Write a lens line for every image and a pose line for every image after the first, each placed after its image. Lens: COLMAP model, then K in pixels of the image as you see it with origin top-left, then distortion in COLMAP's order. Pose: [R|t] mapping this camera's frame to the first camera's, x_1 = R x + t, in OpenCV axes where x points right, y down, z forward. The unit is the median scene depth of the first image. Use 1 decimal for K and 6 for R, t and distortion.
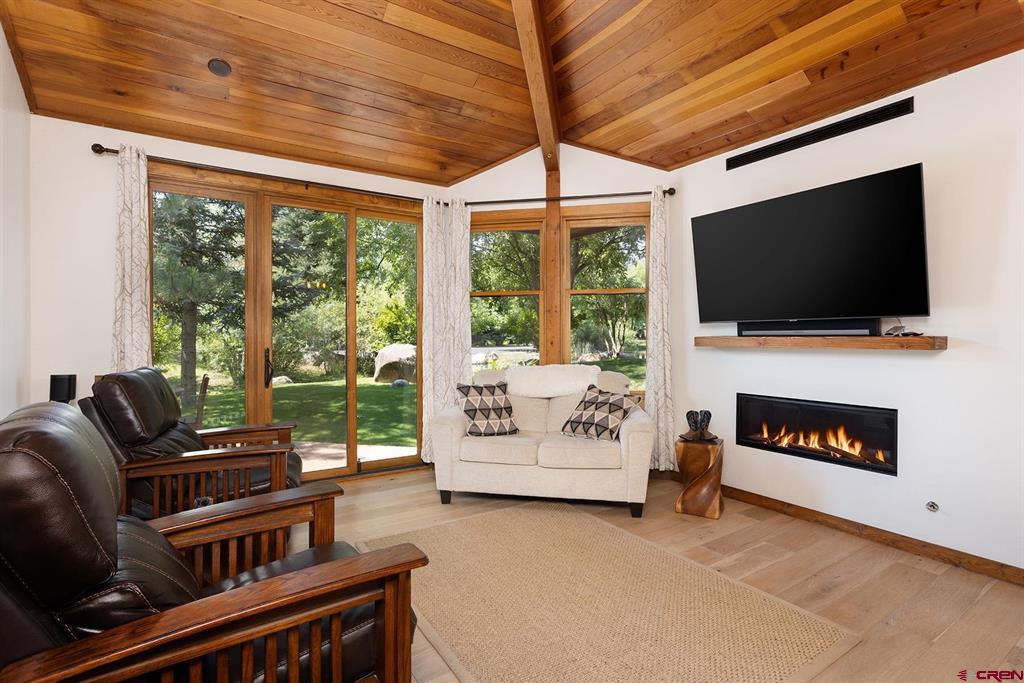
lens RADIAL K [[492.1, 0, 511.9], [0, 492.1, 333.3], [0, 0, 1]] dist [-0.003466, 0.003836]
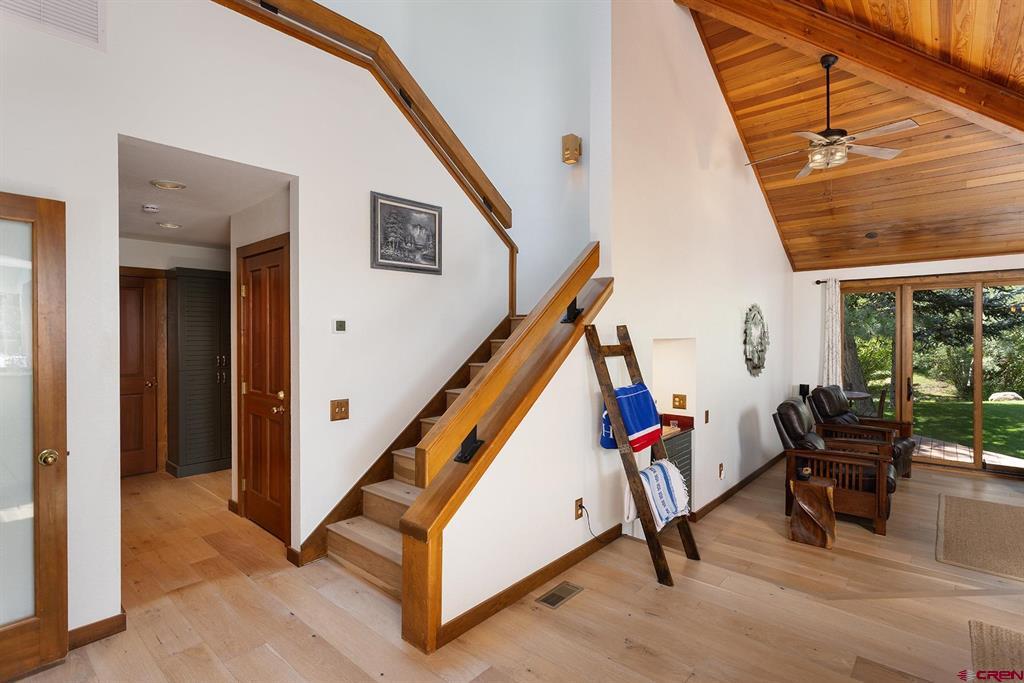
lens RADIAL K [[492.1, 0, 514.7], [0, 492.1, 334.5], [0, 0, 1]] dist [-0.003466, 0.003836]
pose [[0.271273, 0.003082, -0.962497, 0.711235], [0.005663, 0.999972, 0.004798, -0.126081], [0.962486, -0.006752, 0.271249, -0.708310]]
